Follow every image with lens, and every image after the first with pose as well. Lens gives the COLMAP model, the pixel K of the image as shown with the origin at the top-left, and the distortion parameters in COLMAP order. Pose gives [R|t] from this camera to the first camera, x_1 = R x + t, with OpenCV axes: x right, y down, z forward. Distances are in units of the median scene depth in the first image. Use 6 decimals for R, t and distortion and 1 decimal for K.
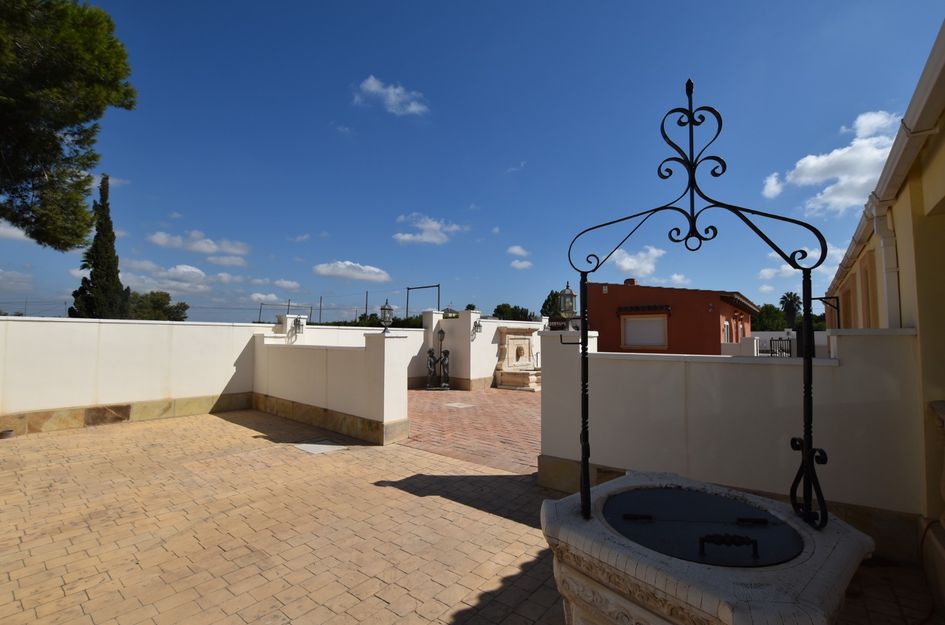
lens RADIAL K [[418.2, 0, 472.5], [0, 418.2, 312.5], [0, 0, 1]] dist [-0.029021, 0.000216]
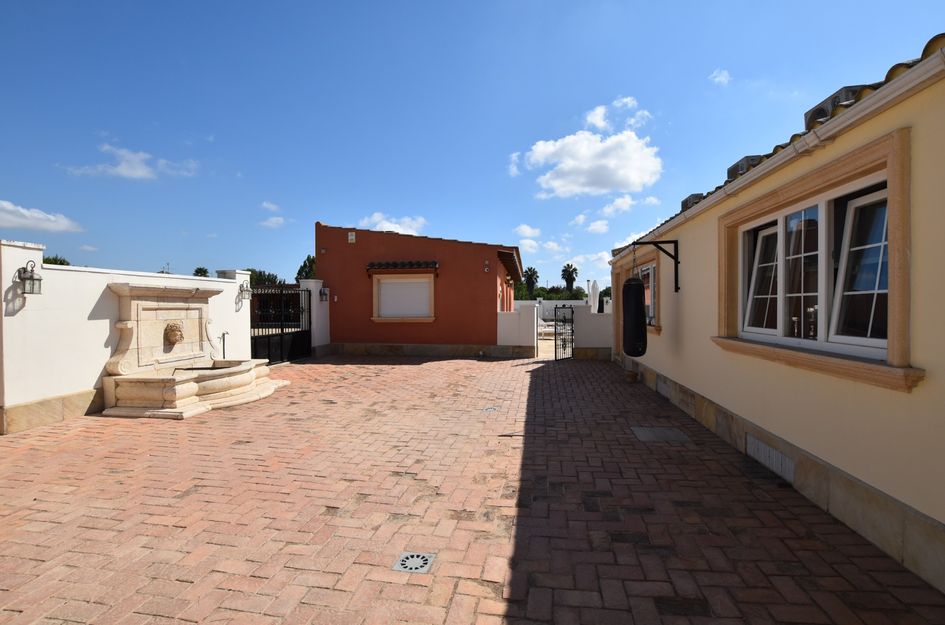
lens RADIAL K [[442.3, 0, 472.5], [0, 442.3, 312.5], [0, 0, 1]] dist [0.015251, -0.000005]
pose [[0.859294, -0.014587, 0.511273, 0.158911], [-0.020513, 0.997806, 0.062944, 0.027077], [-0.511070, -0.064575, 0.857110, 0.366121]]
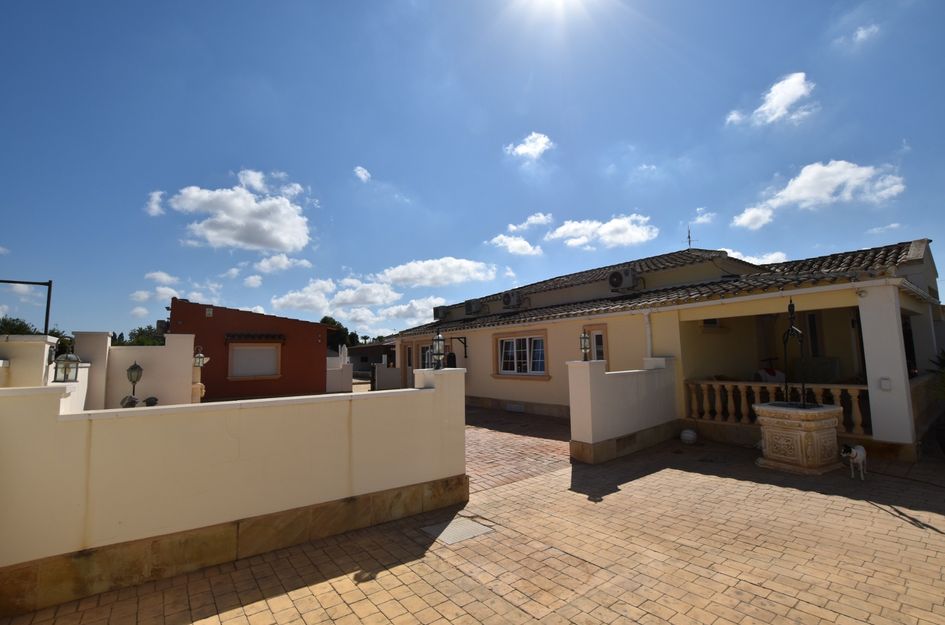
lens RADIAL K [[418.2, 0, 472.5], [0, 418.2, 312.5], [0, 0, 1]] dist [-0.029021, 0.000216]
pose [[0.250138, 0.088907, 0.964120, -0.507509], [-0.028807, 0.996018, -0.084375, 0.002340], [-0.967782, -0.006668, 0.251703, 0.368051]]
